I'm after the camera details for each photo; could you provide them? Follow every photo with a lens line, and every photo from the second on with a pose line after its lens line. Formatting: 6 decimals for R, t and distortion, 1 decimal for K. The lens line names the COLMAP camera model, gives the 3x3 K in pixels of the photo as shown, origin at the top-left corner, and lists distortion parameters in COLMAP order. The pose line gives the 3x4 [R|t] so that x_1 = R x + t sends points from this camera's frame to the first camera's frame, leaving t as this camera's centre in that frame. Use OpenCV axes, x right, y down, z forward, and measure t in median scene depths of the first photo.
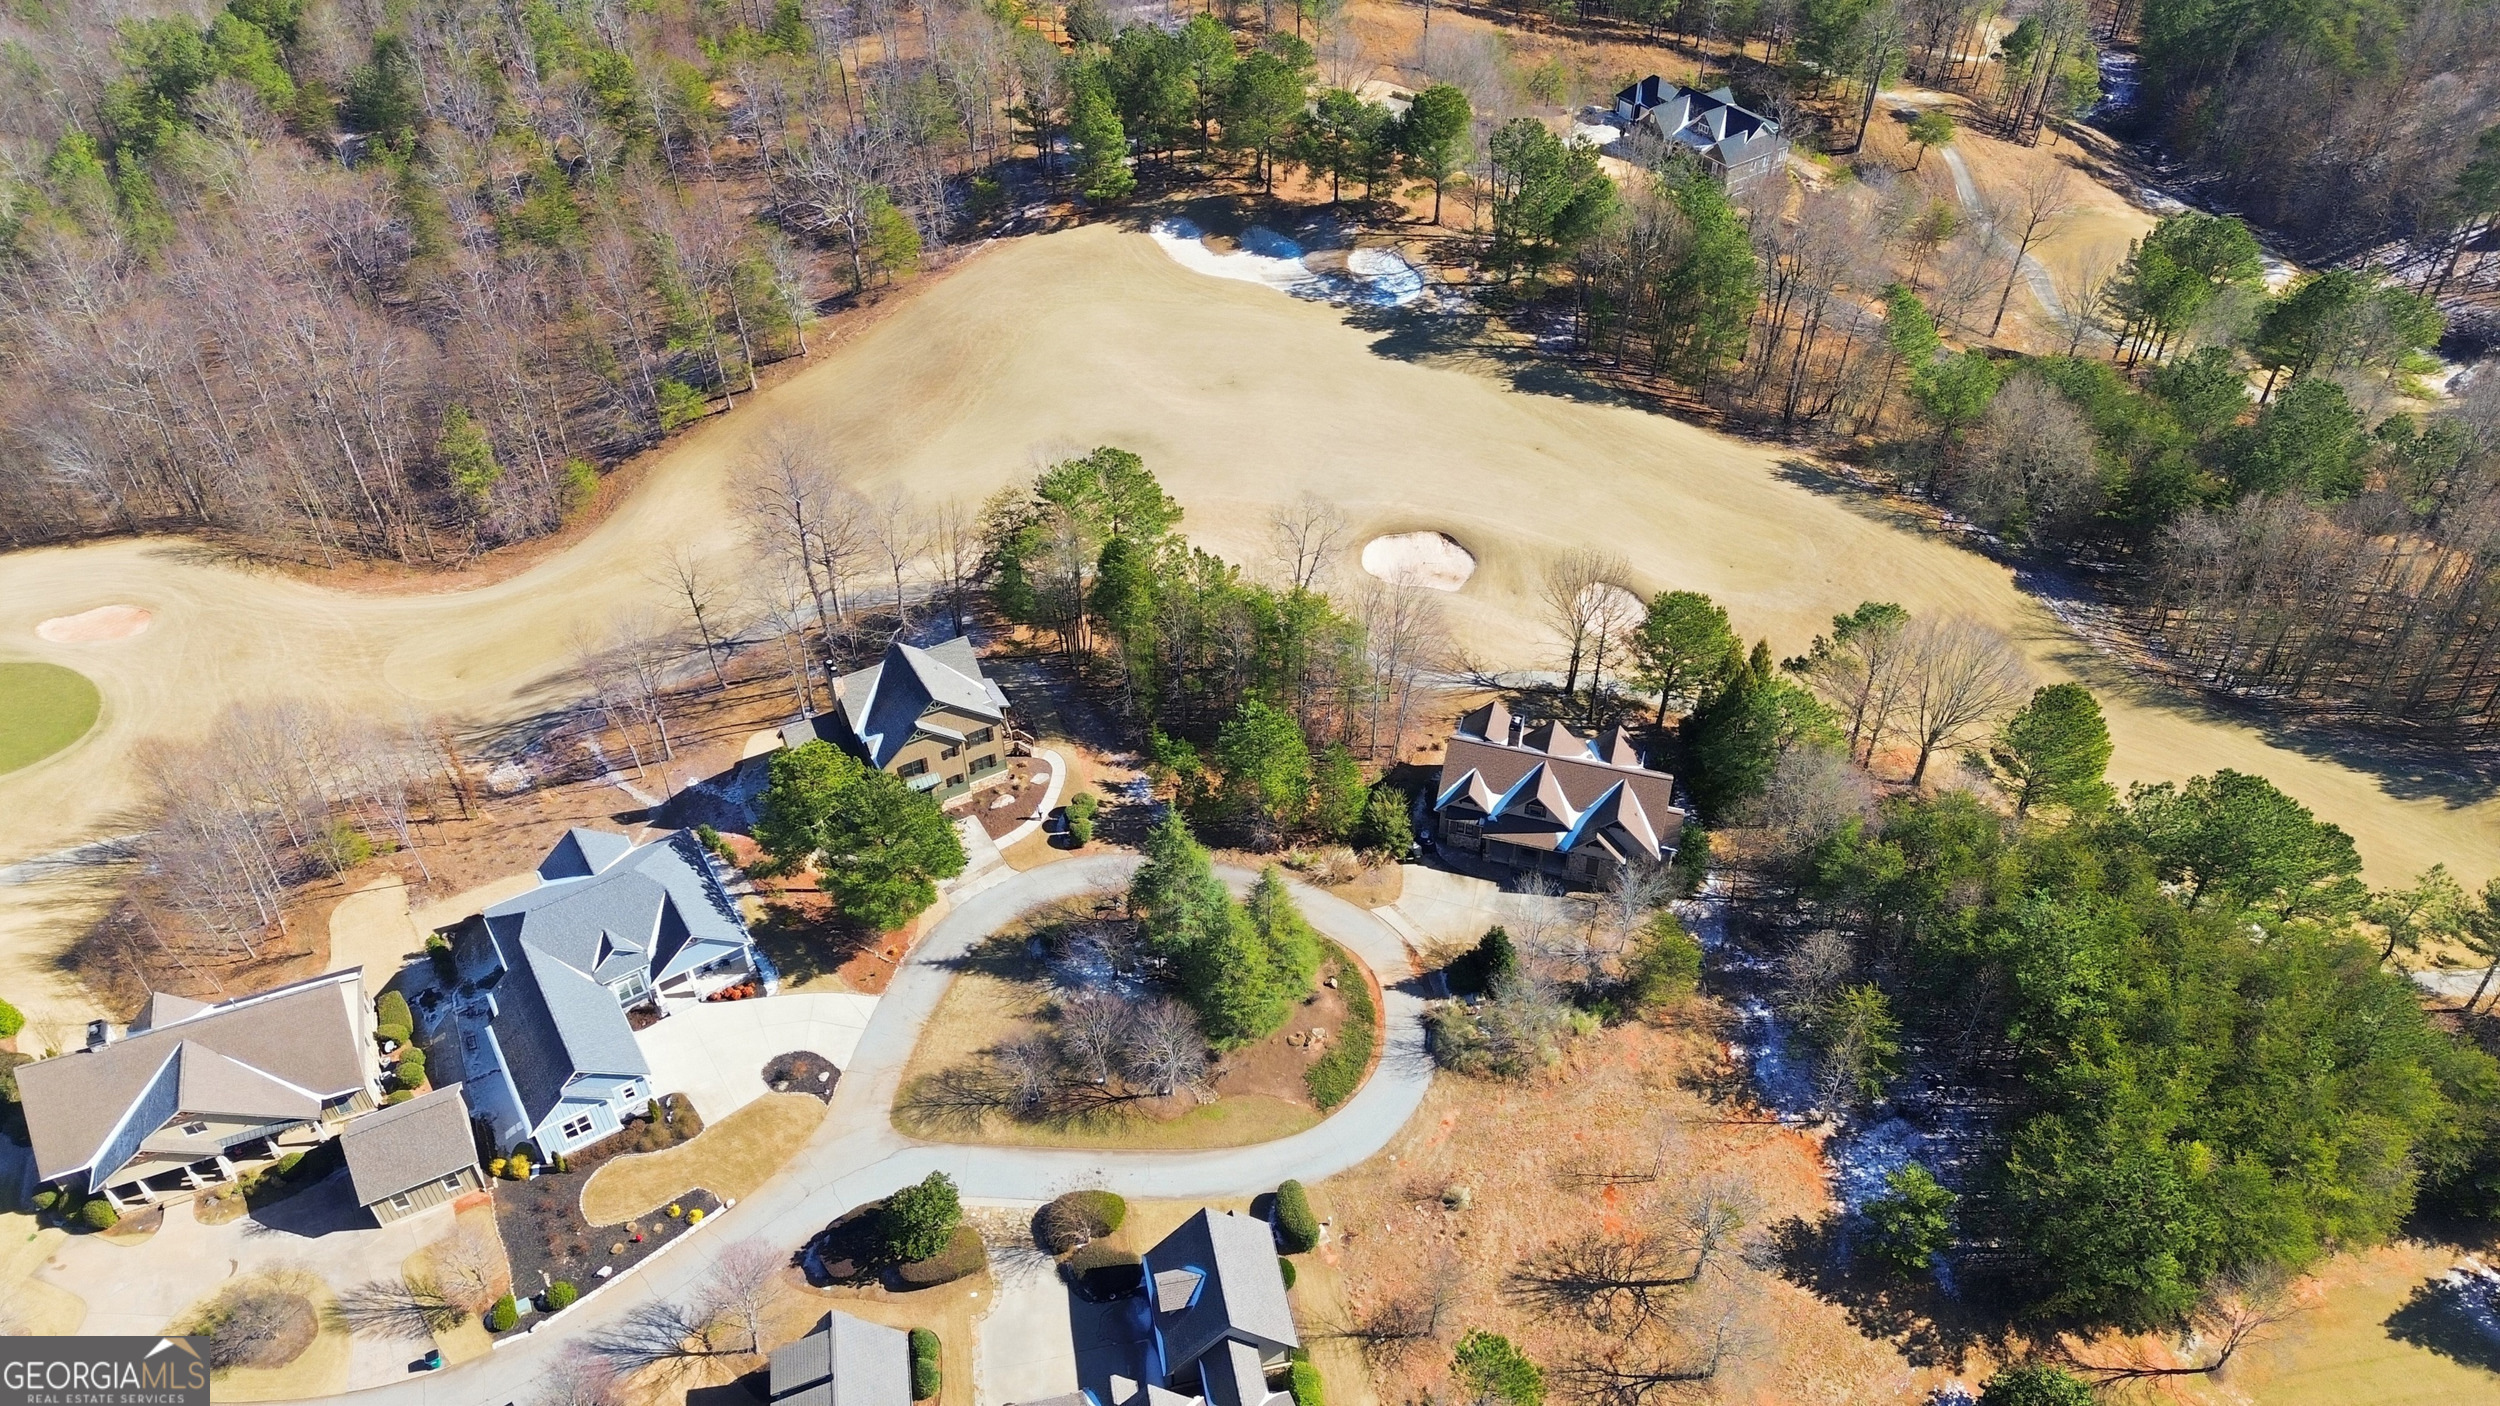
lens RADIAL K [[1756.3, 0, 1242.1], [0, 1756.3, 707.7], [0, 0, 1]] dist [0.061923, -0.054074]
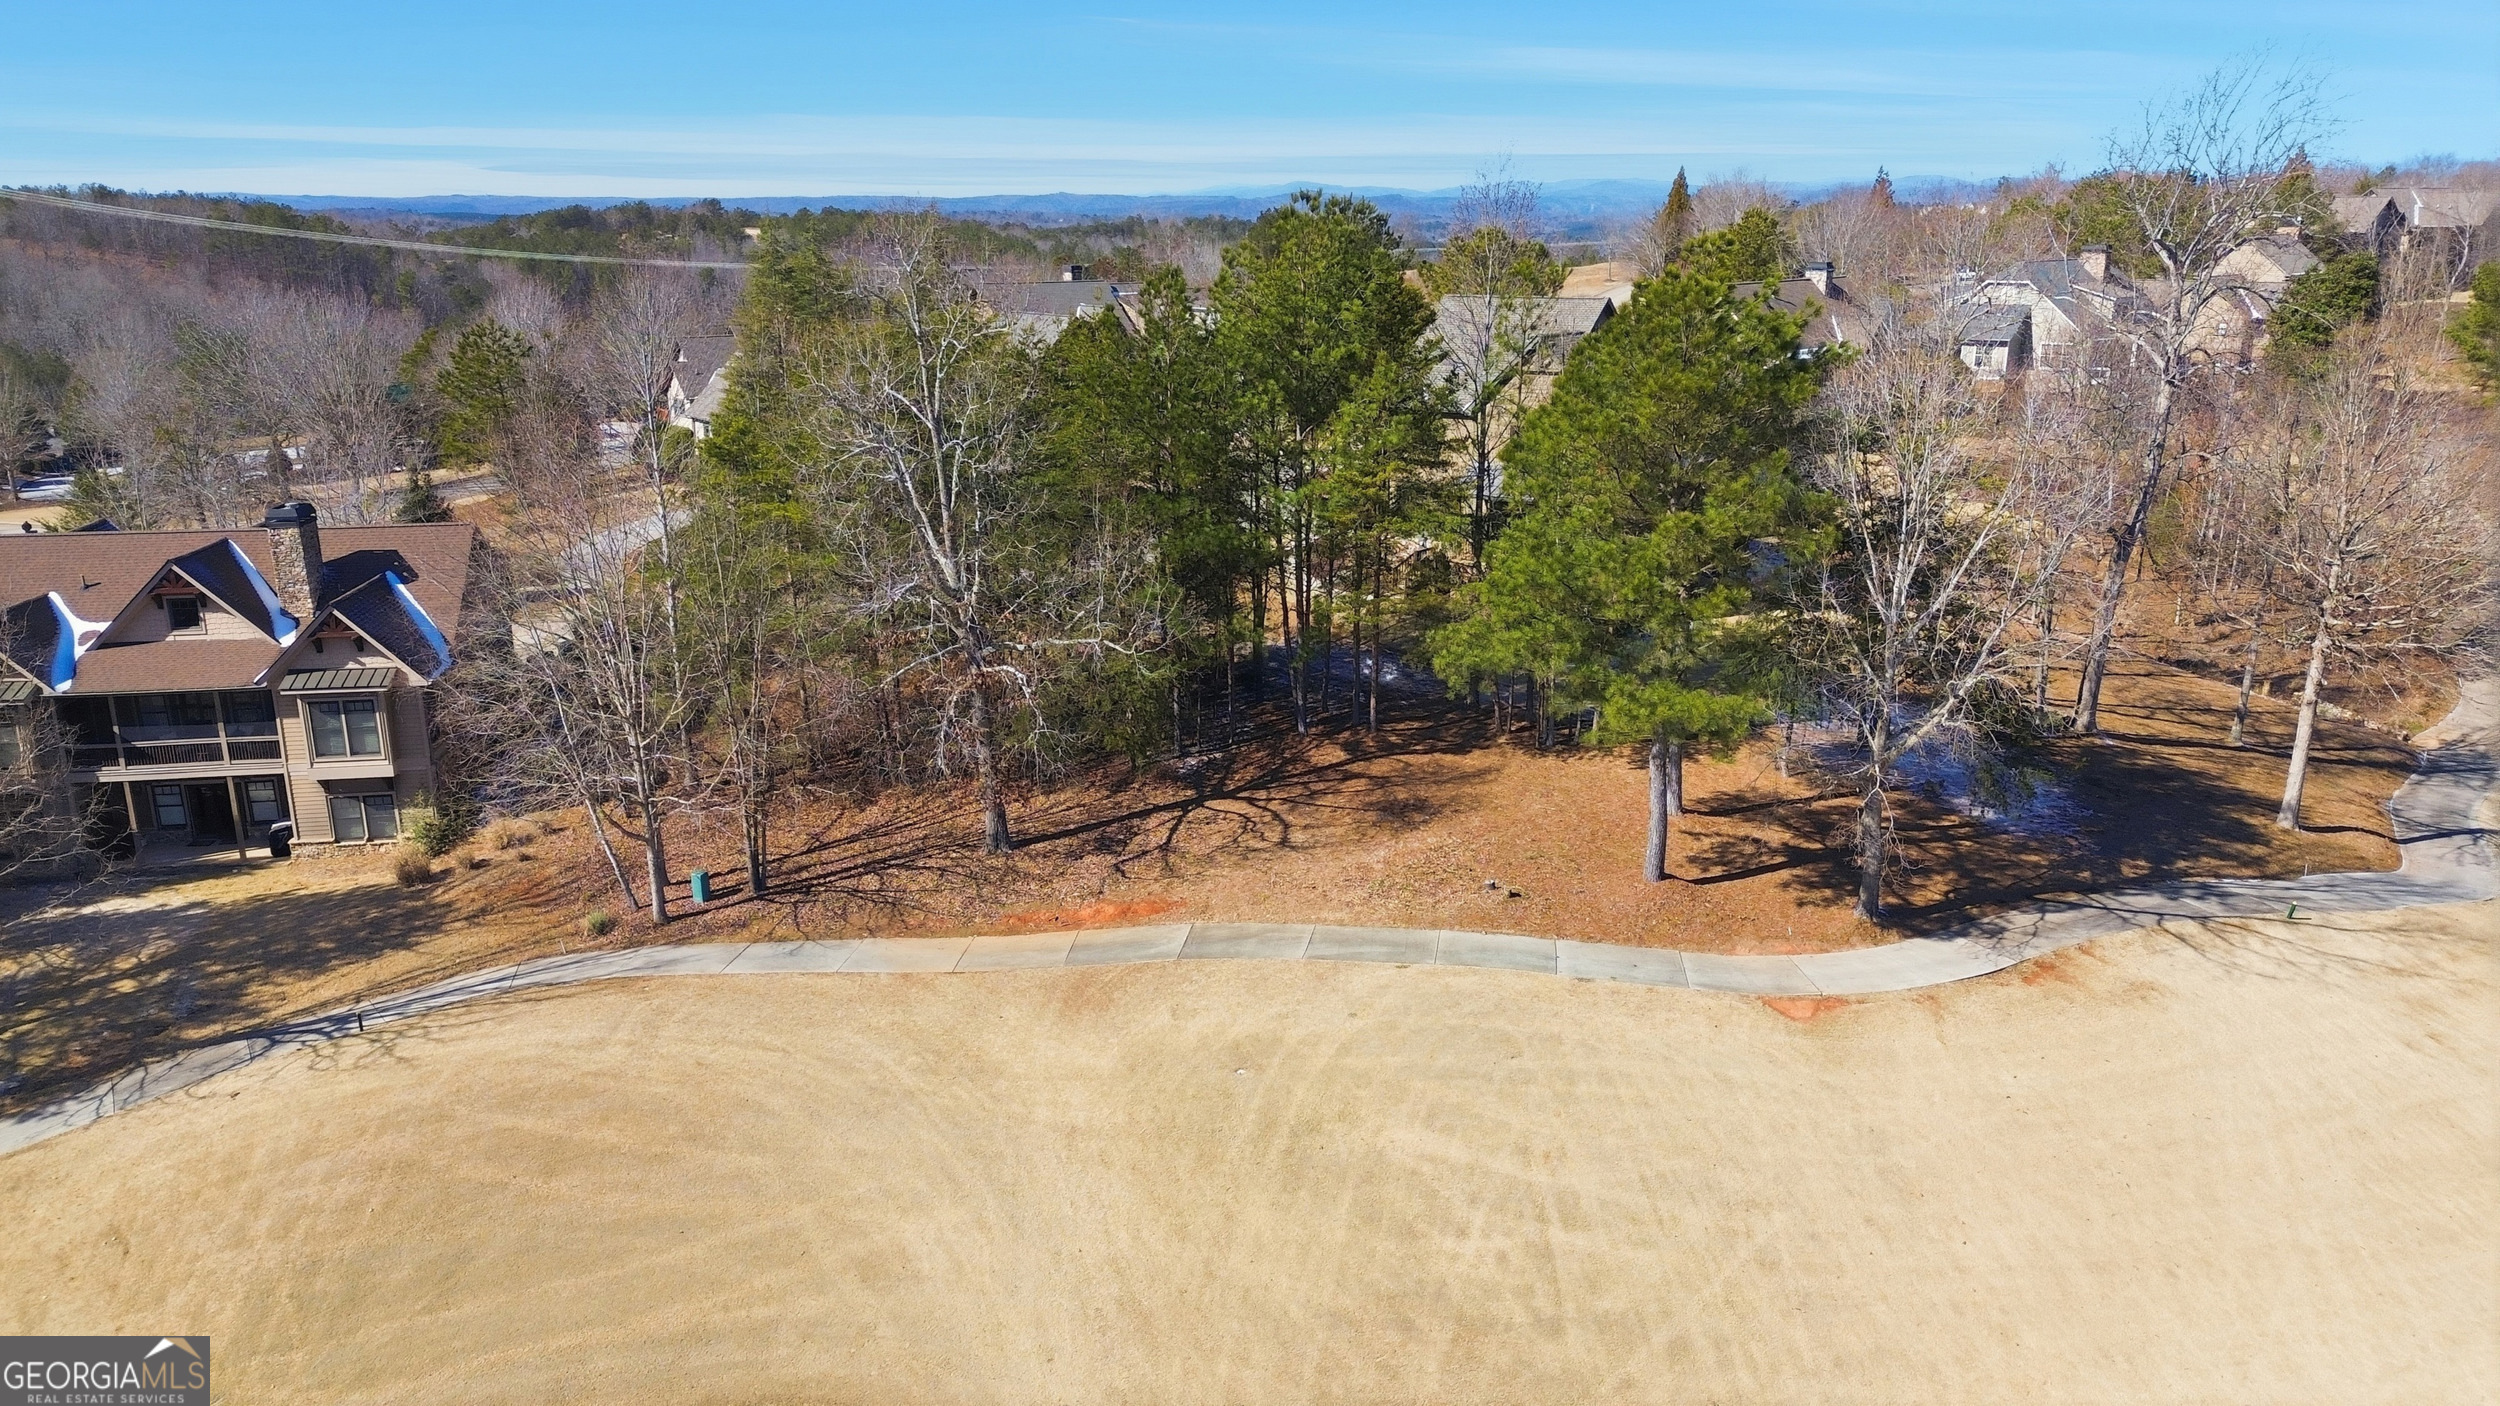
lens RADIAL K [[1756.3, 0, 1265.7], [0, 1756.3, 724.6], [0, 0, 1]] dist [0.061923, -0.054074]
pose [[-0.907612, 0.130695, -0.398947, 0.123493], [-0.264895, 0.558949, 0.785752, -0.352227], [0.325685, 0.818837, -0.472689, 1.322089]]
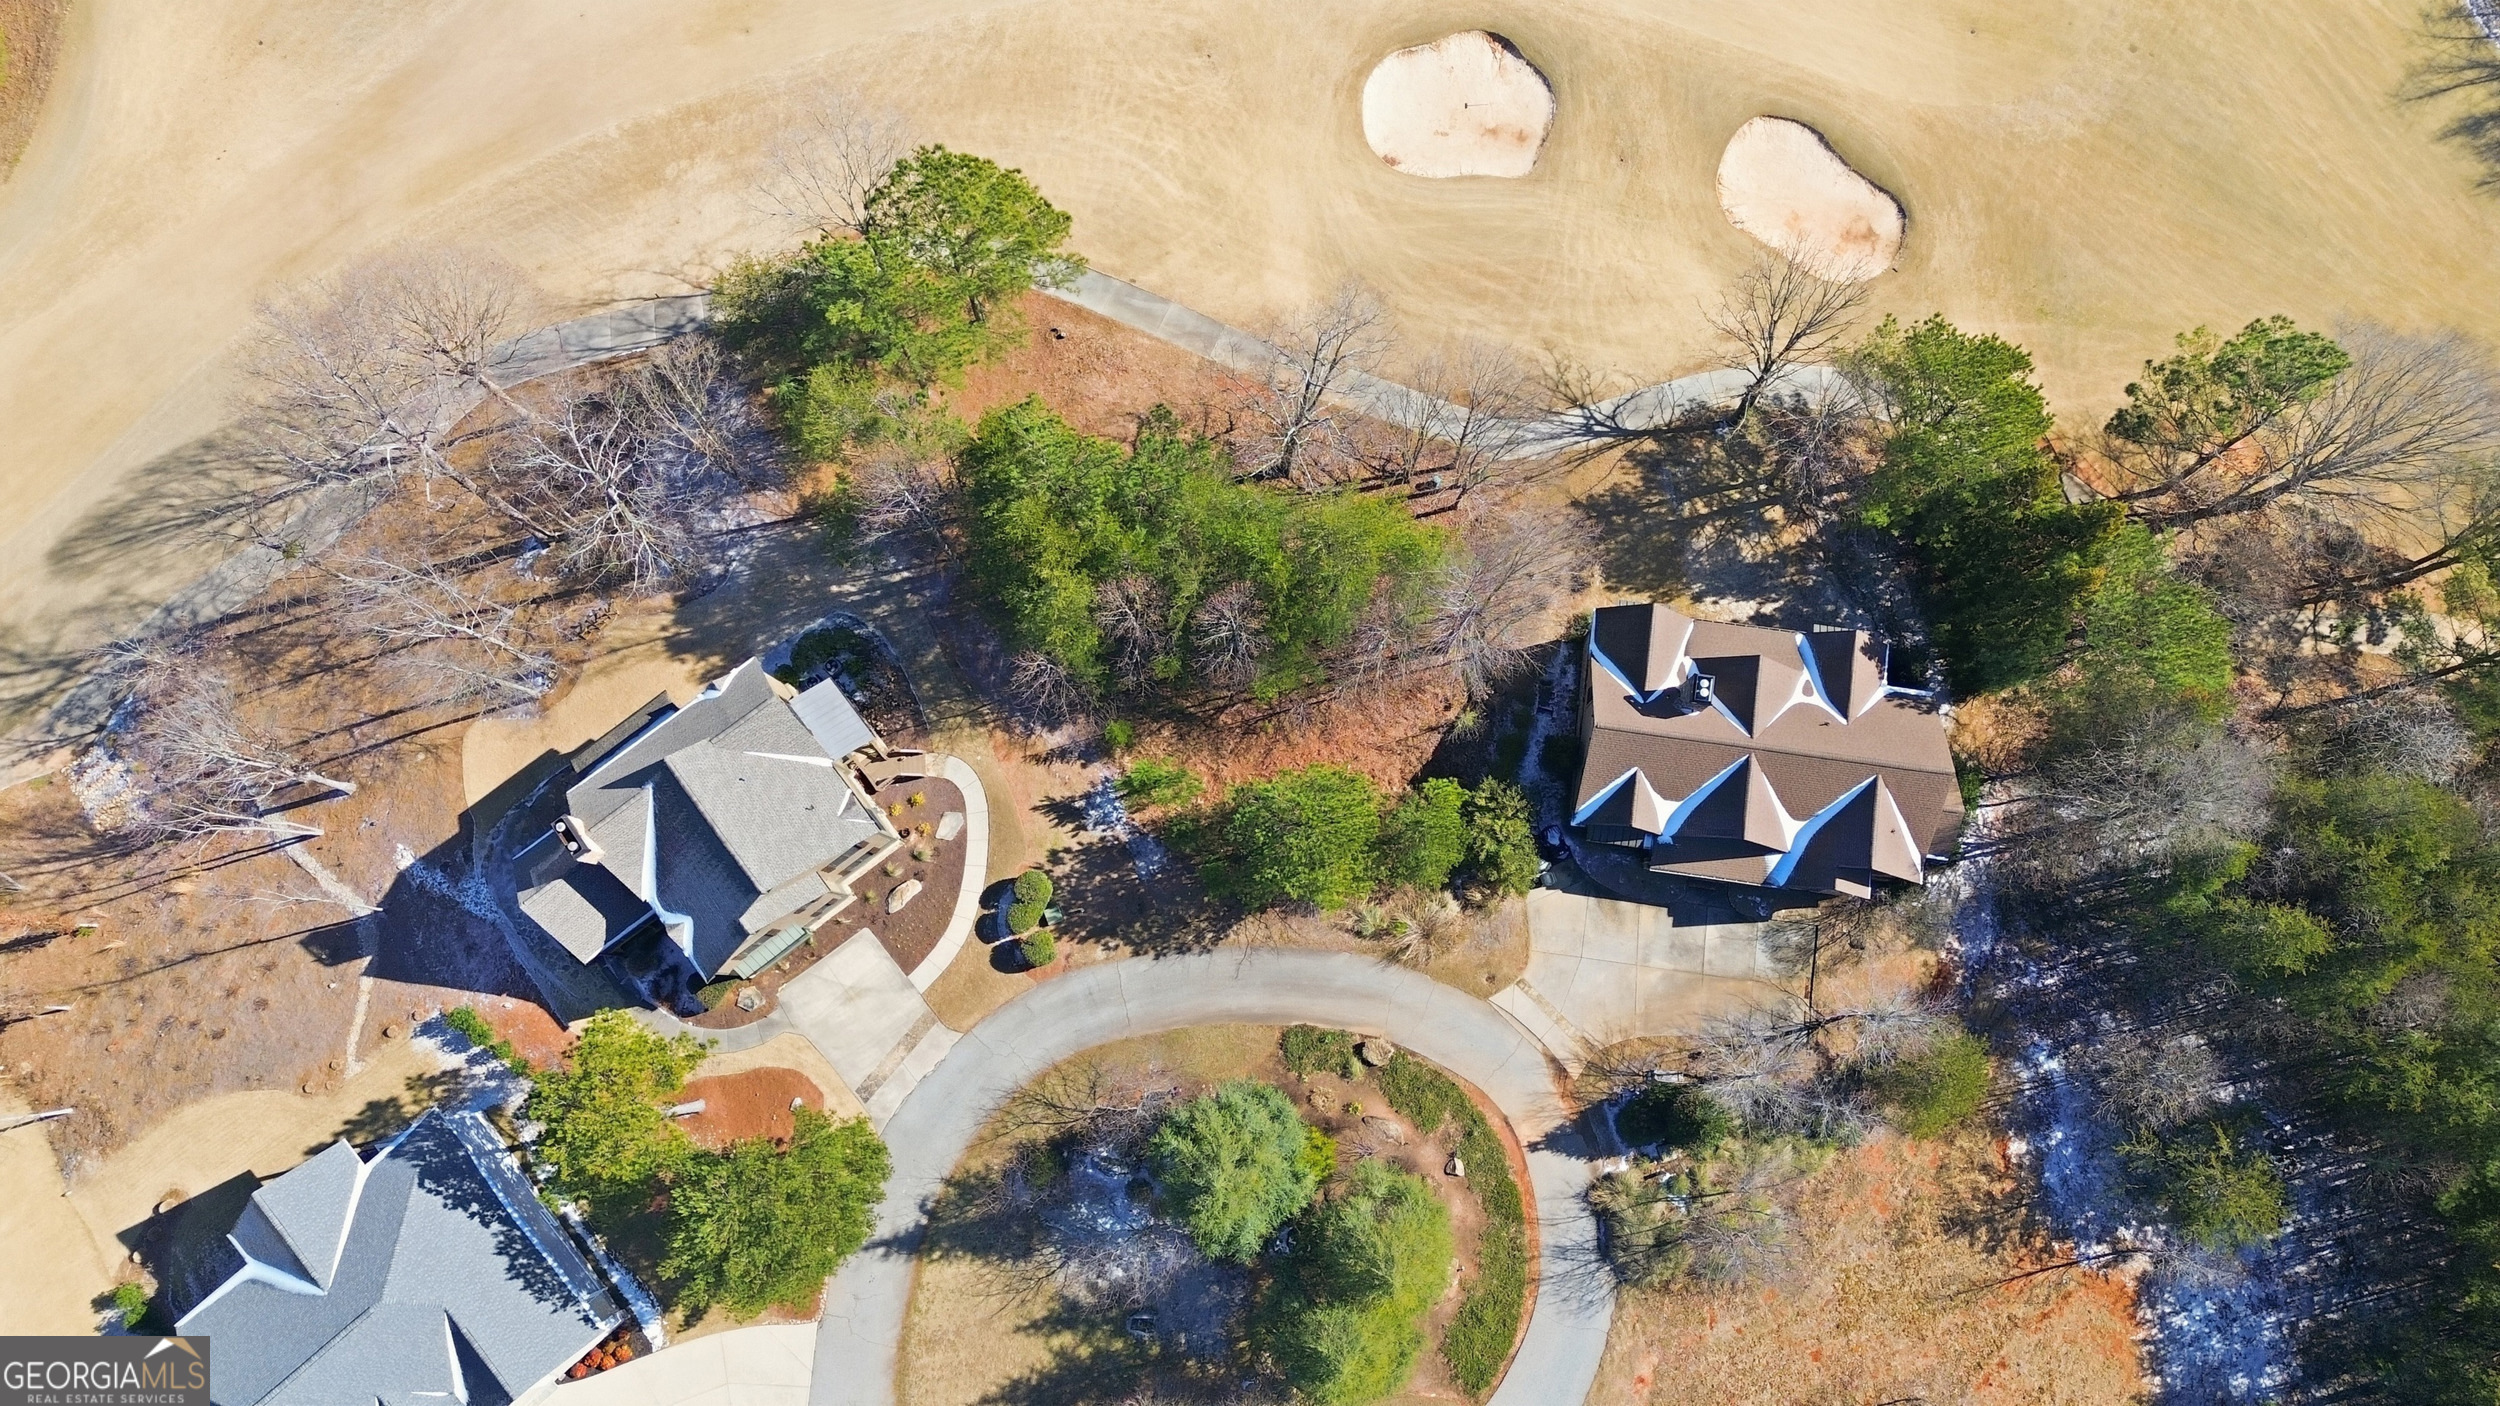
lens RADIAL K [[1756.3, 0, 1251.4], [0, 1756.3, 720.3], [0, 0, 1]] dist [0.061923, -0.054074]
pose [[0.988220, -0.152161, 0.016407, -0.012229], [0.108393, 0.771556, 0.626859, -0.392287], [-0.108042, -0.617696, 0.778960, 0.534085]]
